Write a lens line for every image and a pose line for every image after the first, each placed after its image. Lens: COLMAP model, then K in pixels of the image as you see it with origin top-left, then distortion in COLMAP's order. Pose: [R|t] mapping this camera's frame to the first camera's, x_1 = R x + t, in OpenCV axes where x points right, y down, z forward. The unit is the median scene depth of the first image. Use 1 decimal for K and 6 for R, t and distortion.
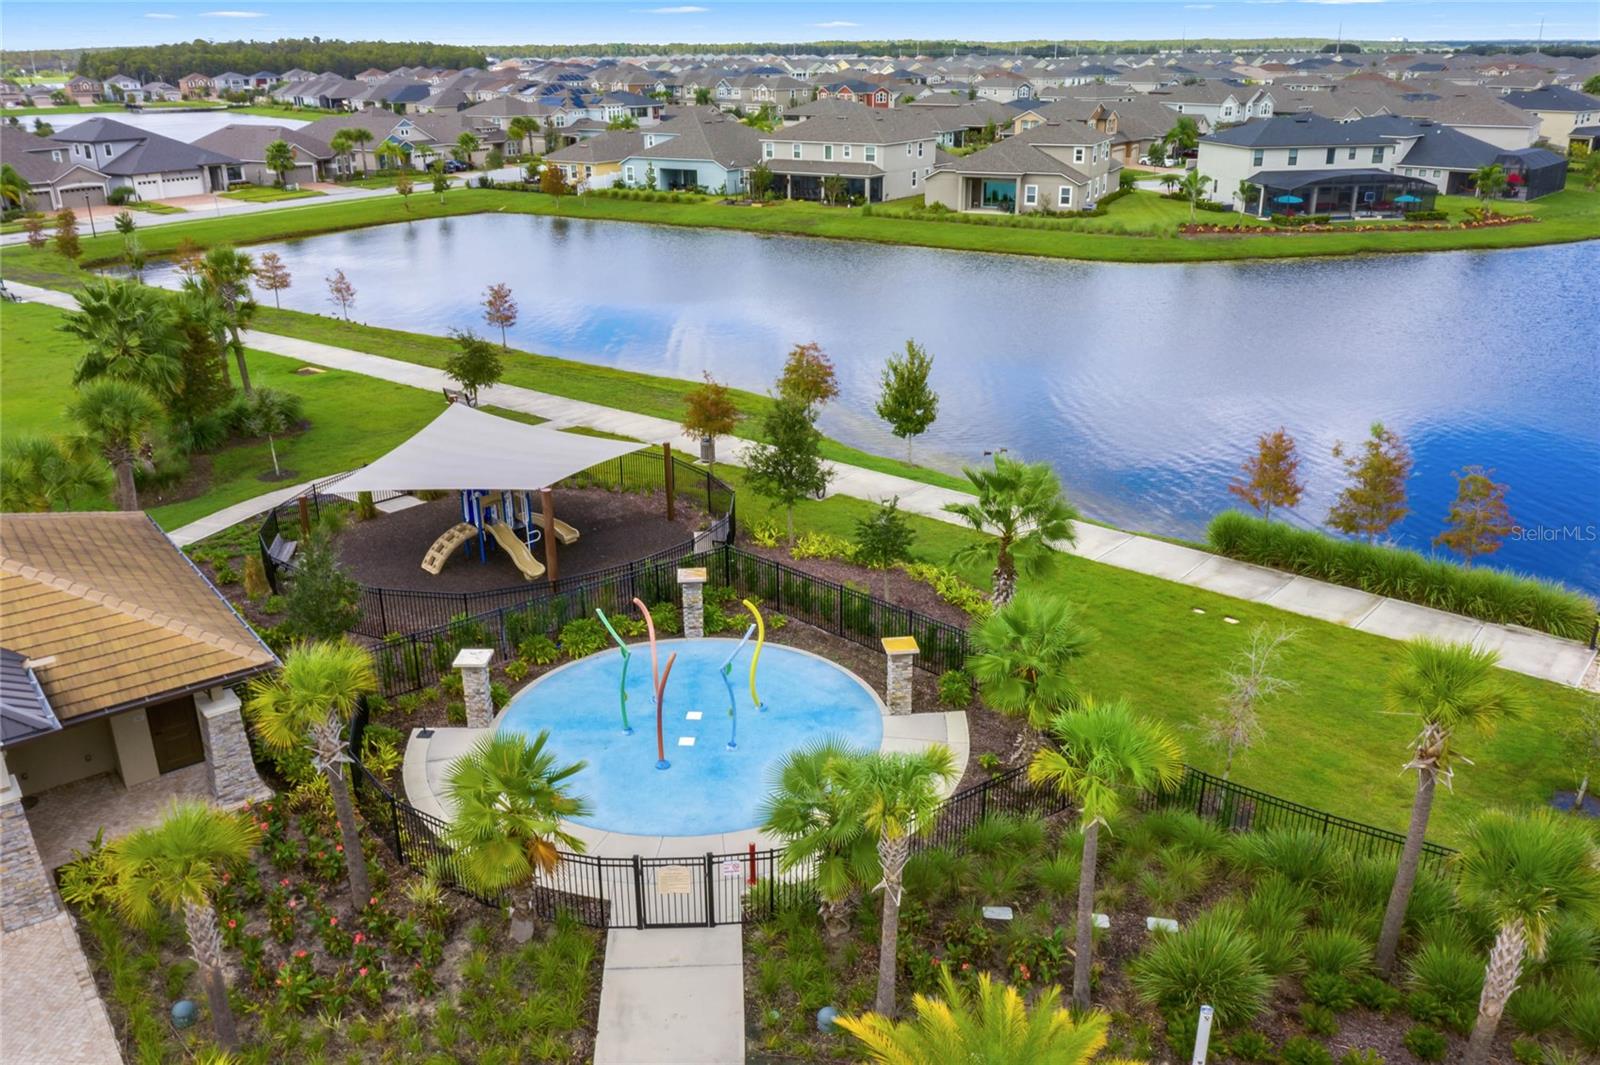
lens RADIAL K [[1268.1, 0, 800.0], [0, 1268.1, 532.5], [0, 0, 1]] dist [-0.009533, -0.011413]
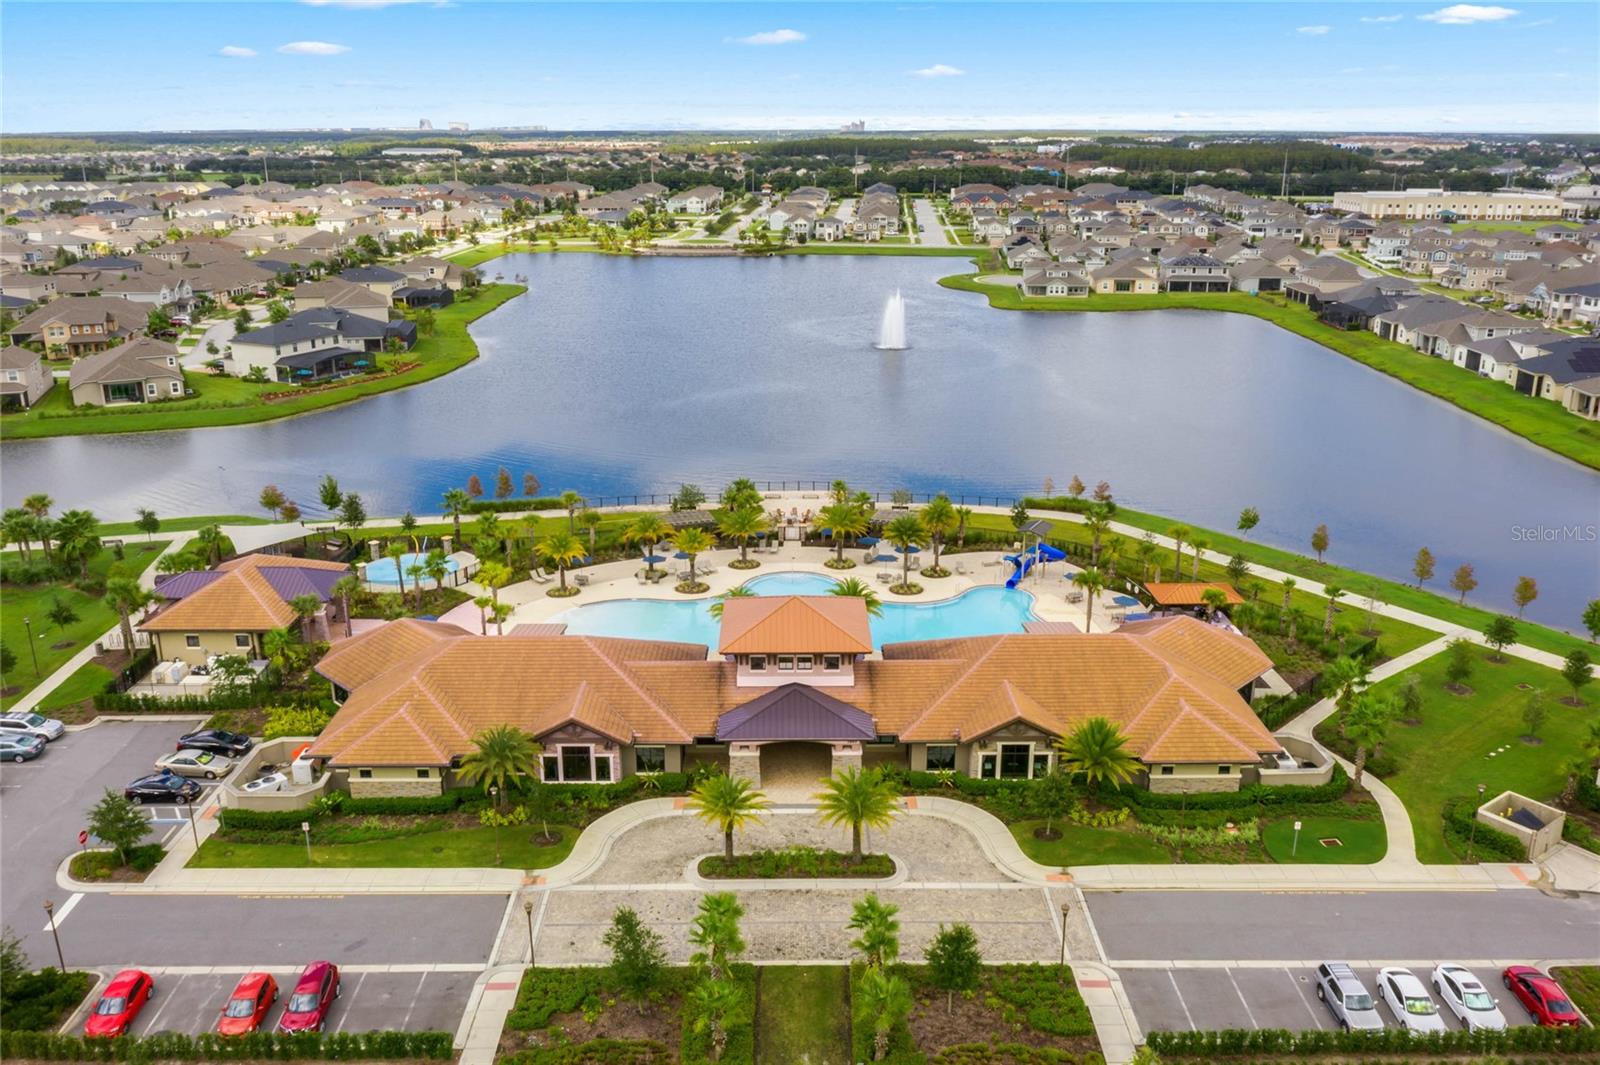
lens RADIAL K [[1268.1, 0, 800.0], [0, 1268.1, 532.5], [0, 0, 1]] dist [-0.009533, -0.011413]
pose [[0.611061, -0.230006, 0.757431, -0.574695], [0.277757, 0.958317, 0.066927, 0.028325], [-0.741253, 0.169485, 0.649476, -0.623933]]
